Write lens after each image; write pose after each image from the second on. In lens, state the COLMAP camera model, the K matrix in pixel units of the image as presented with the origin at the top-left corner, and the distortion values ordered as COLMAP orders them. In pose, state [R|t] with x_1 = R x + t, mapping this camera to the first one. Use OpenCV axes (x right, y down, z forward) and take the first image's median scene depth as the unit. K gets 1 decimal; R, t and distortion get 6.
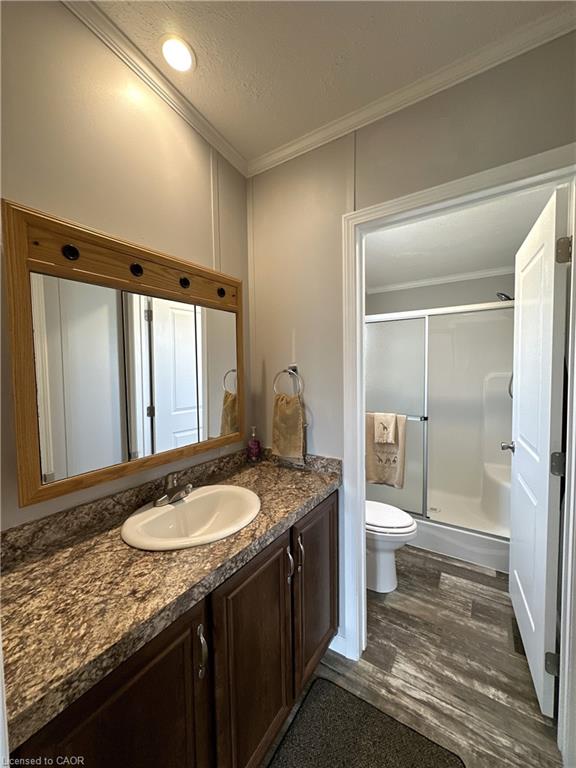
lens RADIAL K [[308.1, 0, 287.1], [0, 308.1, 384.9], [0, 0, 1]] dist [-0.001122, 0.001553]
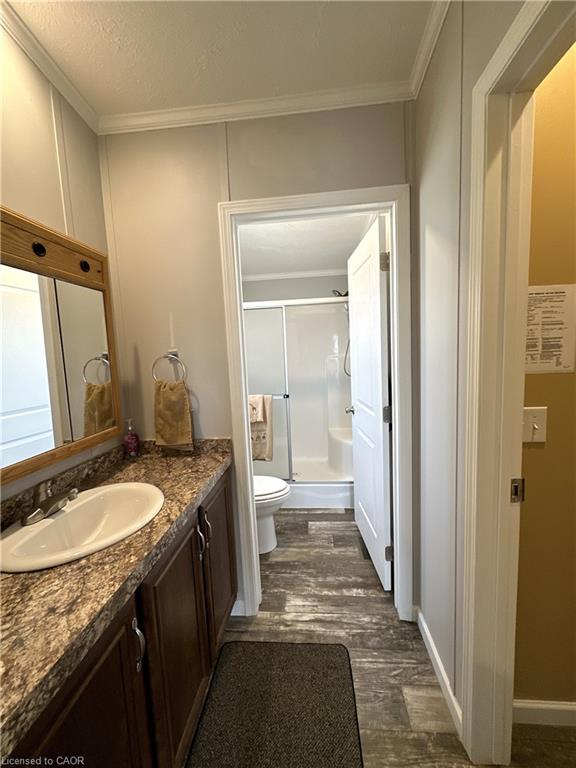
lens RADIAL K [[308.1, 0, 288.6], [0, 308.1, 384.4], [0, 0, 1]] dist [-0.001122, 0.001553]
pose [[0.882405, -0.072810, 0.464823, -0.126793], [0.057896, 0.997248, 0.046301, 0.020274], [-0.466915, -0.013945, 0.884192, -0.028427]]
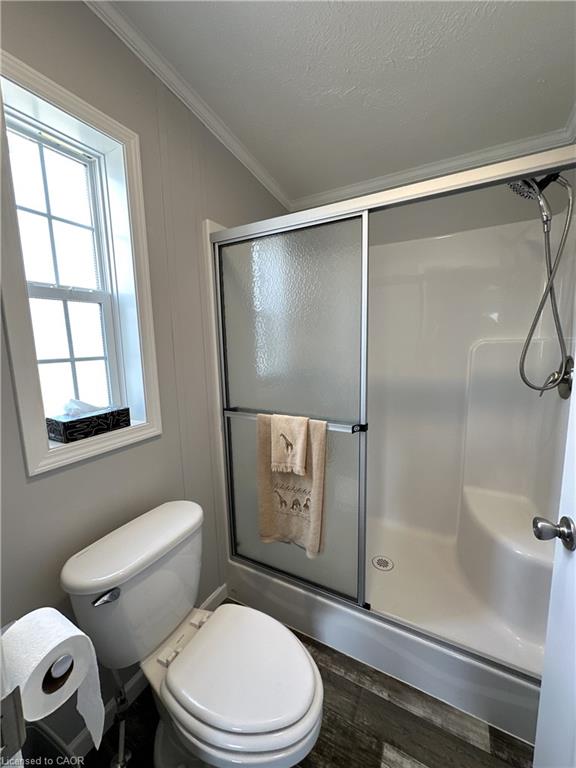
lens RADIAL K [[308.1, 0, 287.4], [0, 308.1, 386.6], [0, 0, 1]] dist [-0.001122, 0.001553]
pose [[0.996301, -0.023100, 0.082766, 0.472159], [0.015766, 0.995979, 0.088187, -0.005345], [-0.084470, -0.086556, 0.992659, 0.846932]]
